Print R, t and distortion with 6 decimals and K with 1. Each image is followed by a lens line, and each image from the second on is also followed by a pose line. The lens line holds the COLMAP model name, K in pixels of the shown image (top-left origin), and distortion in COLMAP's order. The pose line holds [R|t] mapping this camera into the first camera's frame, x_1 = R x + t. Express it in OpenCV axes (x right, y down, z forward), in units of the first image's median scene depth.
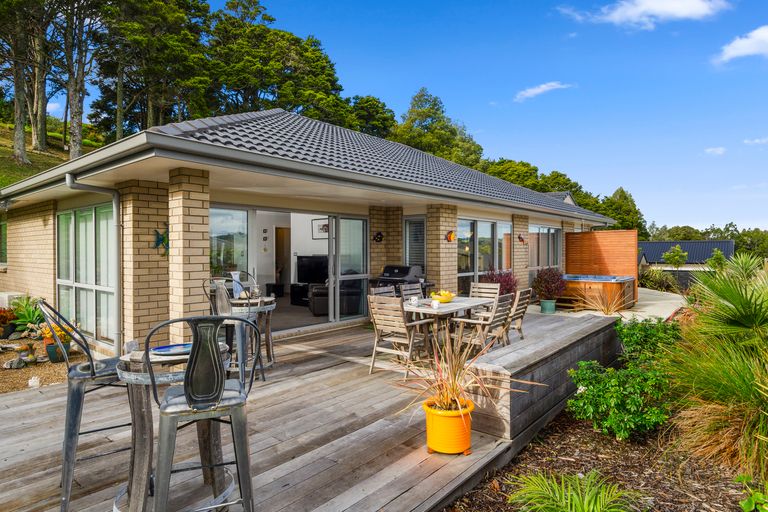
lens RADIAL K [[452.4, 0, 384.0], [0, 452.4, 256.0], [0, 0, 1]] dist [-0.001172, -0.001528]
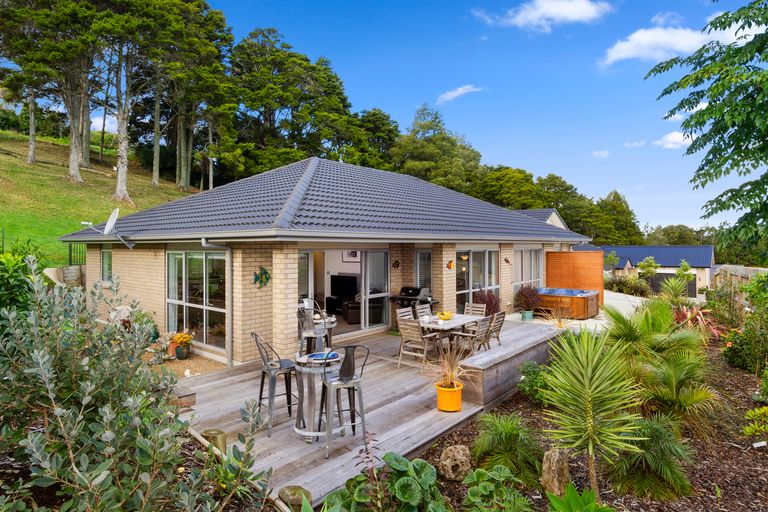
lens RADIAL K [[440.1, 0, 379.4], [0, 440.1, 246.7], [0, 0, 1]] dist [-0.001934, -0.000189]
pose [[0.999874, 0.000512, -0.015862, -0.044014], [-0.000716, 0.999916, -0.012907, -0.082516], [0.015855, 0.012917, 0.999791, -0.311277]]
